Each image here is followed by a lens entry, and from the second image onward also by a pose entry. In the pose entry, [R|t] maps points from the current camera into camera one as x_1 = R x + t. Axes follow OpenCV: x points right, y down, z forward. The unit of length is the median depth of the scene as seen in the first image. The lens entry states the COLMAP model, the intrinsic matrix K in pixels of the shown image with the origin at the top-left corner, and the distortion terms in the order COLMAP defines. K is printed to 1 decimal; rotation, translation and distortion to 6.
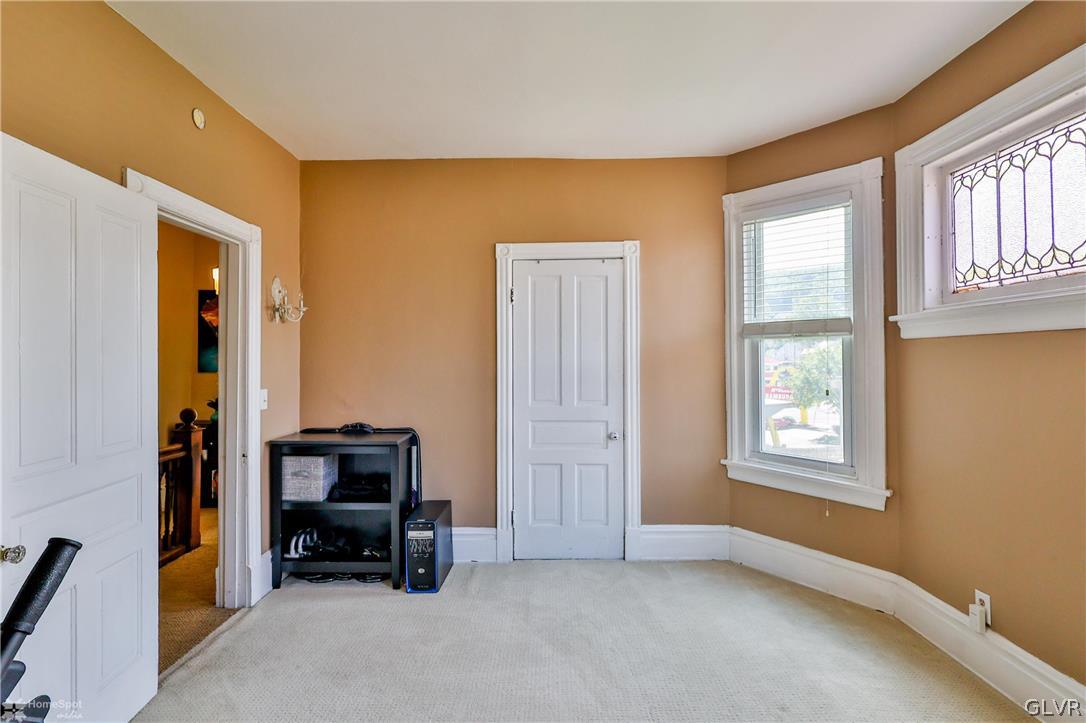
lens RADIAL K [[538.1, 0, 540.0], [0, 538.1, 362.9], [0, 0, 1]] dist [0.000148, -0.001129]
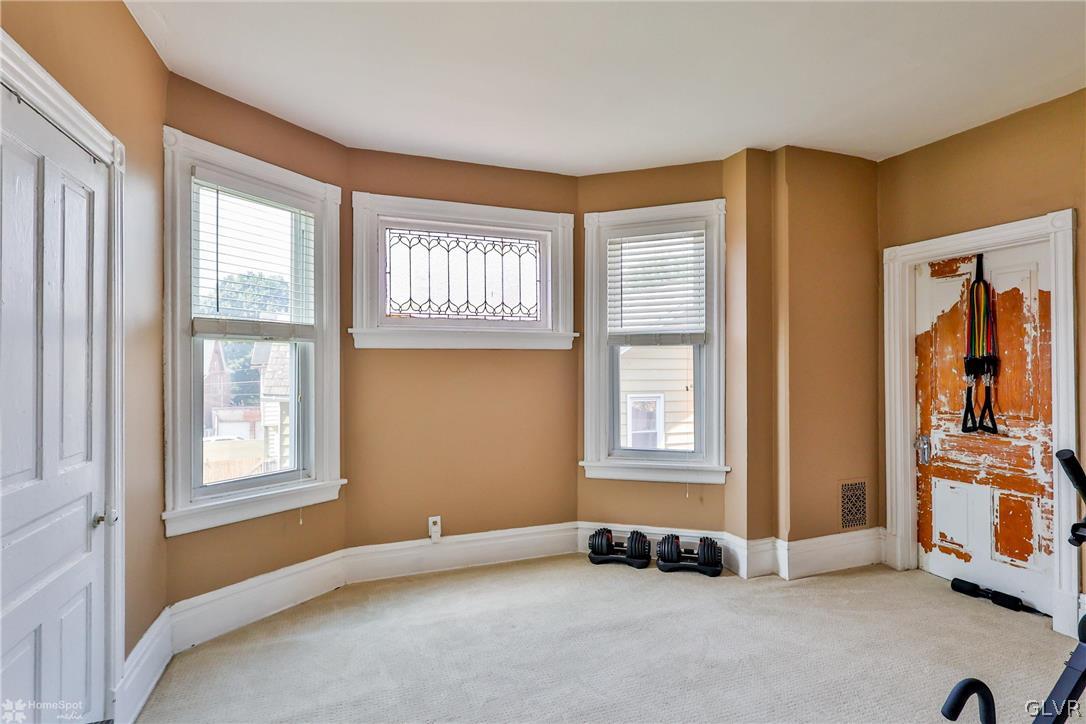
lens RADIAL K [[524.4, 0, 540.9], [0, 524.4, 377.2], [0, 0, 1]] dist [-0.000107, -0.000159]
pose [[-0.334264, -0.009977, 0.942427, -0.555973], [0.016906, 0.999720, 0.016580, 0.007565], [-0.942328, 0.021475, -0.334002, 0.974798]]
